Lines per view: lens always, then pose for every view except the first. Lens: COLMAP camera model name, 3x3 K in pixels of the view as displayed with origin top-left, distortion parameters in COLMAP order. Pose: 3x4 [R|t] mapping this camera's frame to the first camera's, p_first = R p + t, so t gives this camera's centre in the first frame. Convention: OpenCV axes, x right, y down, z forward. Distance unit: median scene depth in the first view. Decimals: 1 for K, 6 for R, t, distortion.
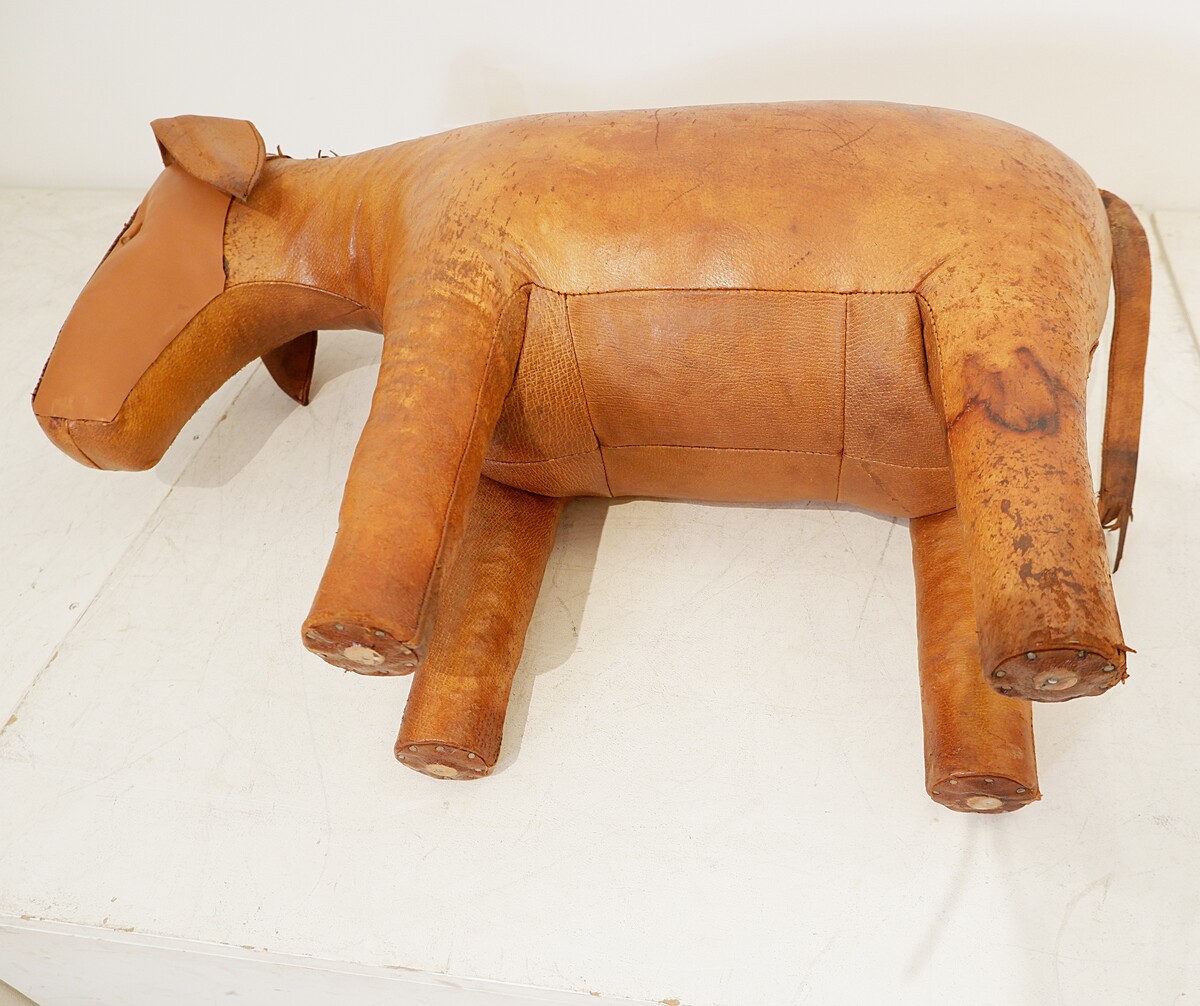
lens RADIAL K [[999.4, 0, 600.8], [0, 999.4, 468.8], [0, 0, 1]] dist [0.000864, 0.002873]
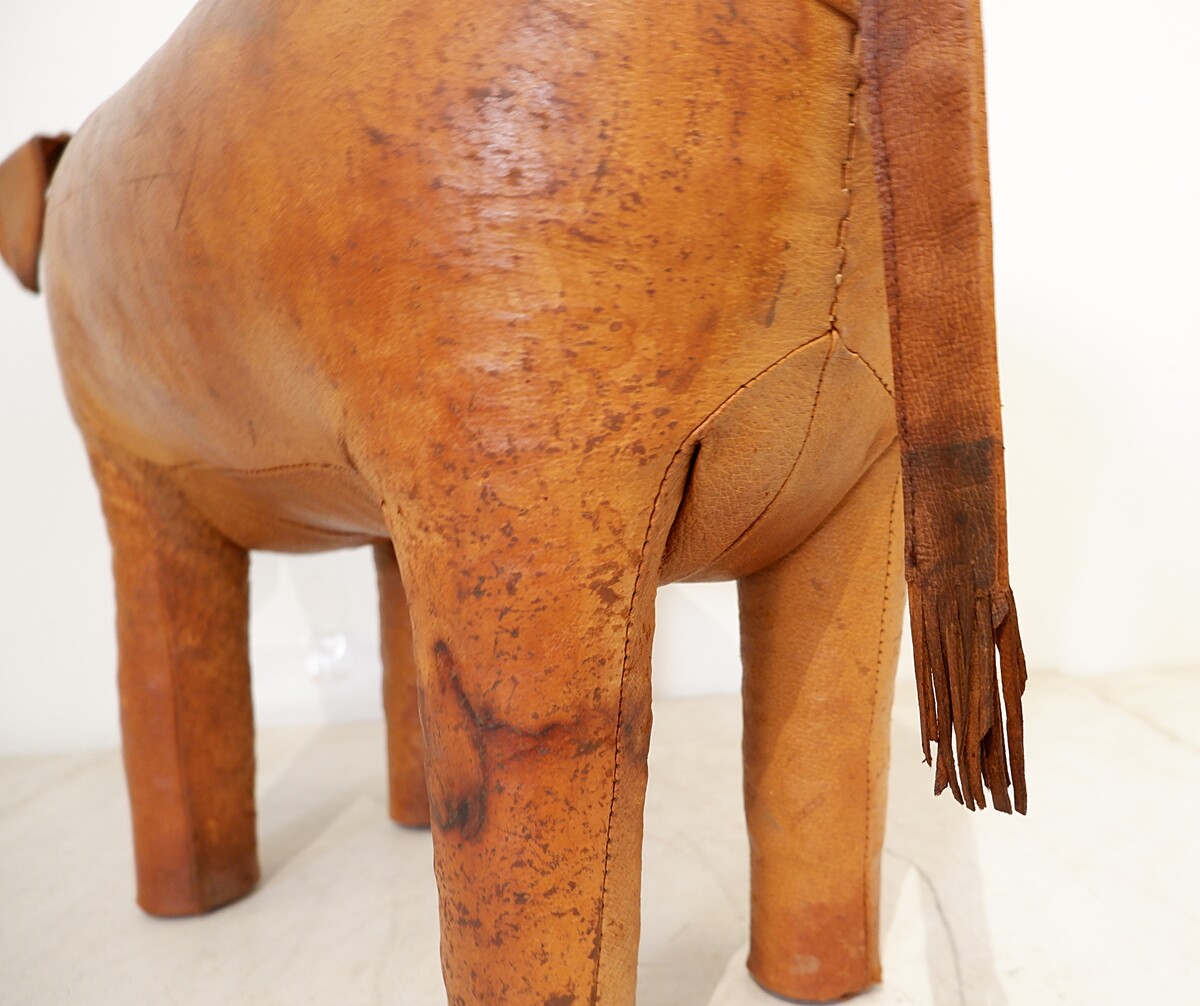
lens RADIAL K [[998.5, 0, 602.1], [0, 998.5, 535.9], [0, 0, 1]] dist [-0.001545, 0.000178]
pose [[0.741417, -0.127010, -0.658915, 0.950493], [0.516126, 0.735464, 0.438984, -0.398415], [0.428853, -0.665553, 0.610839, 0.818295]]
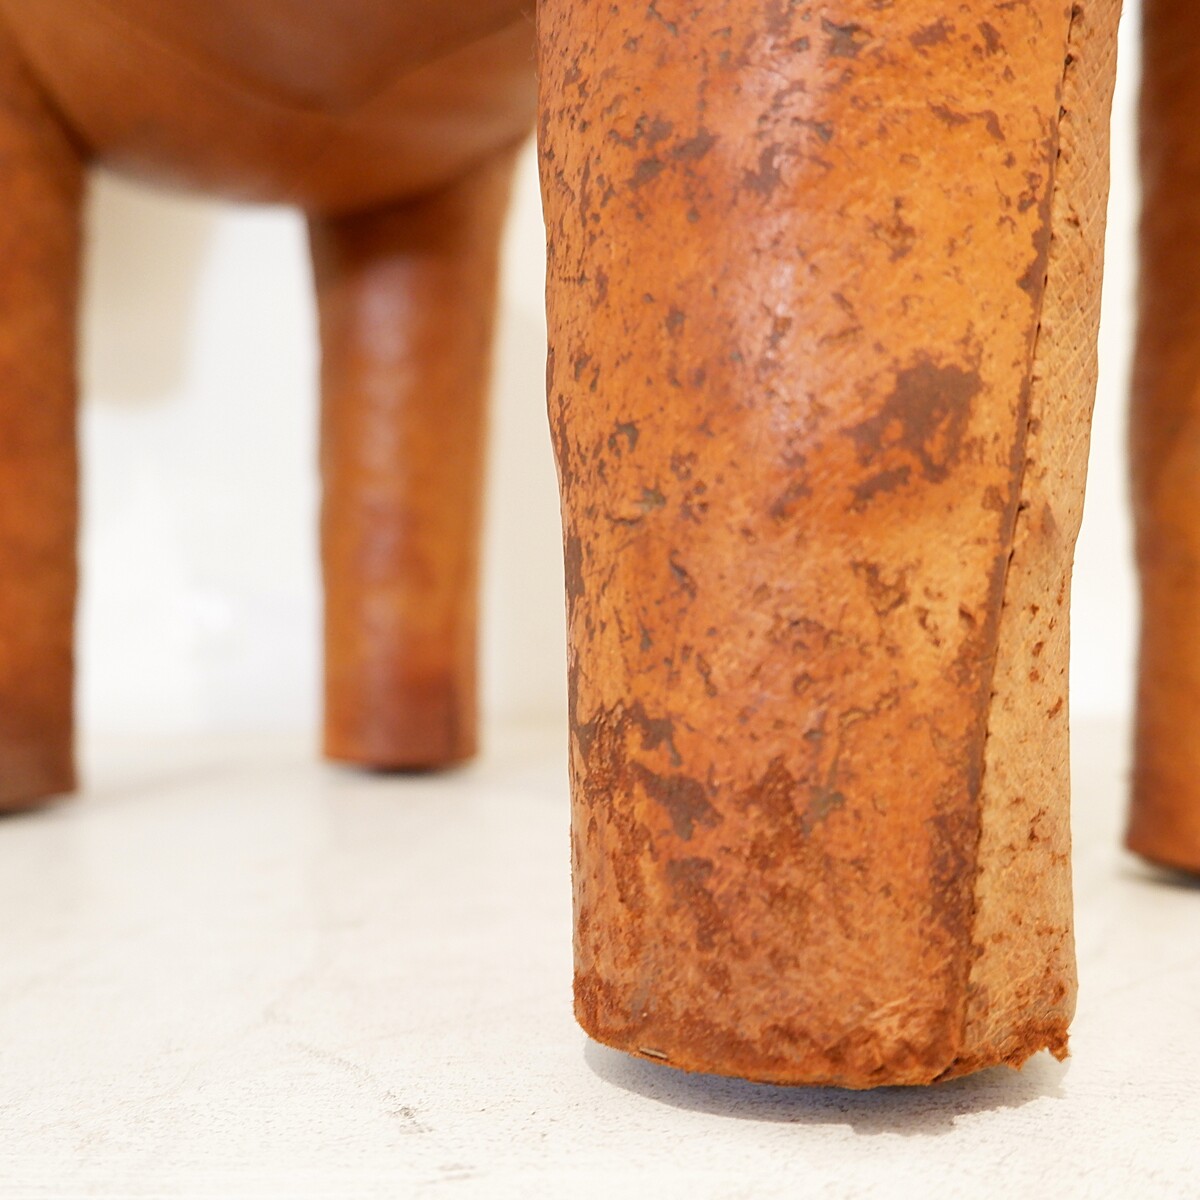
lens RADIAL K [[1383.8, 0, 600.0], [0, 1383.8, 674.8], [0, 0, 1]] dist [-0.001889, 0.024404]
pose [[0.748134, -0.114131, -0.653659, 0.618827], [0.485418, 0.765764, 0.421871, -0.042102], [0.452400, -0.632914, 0.628295, 0.746645]]
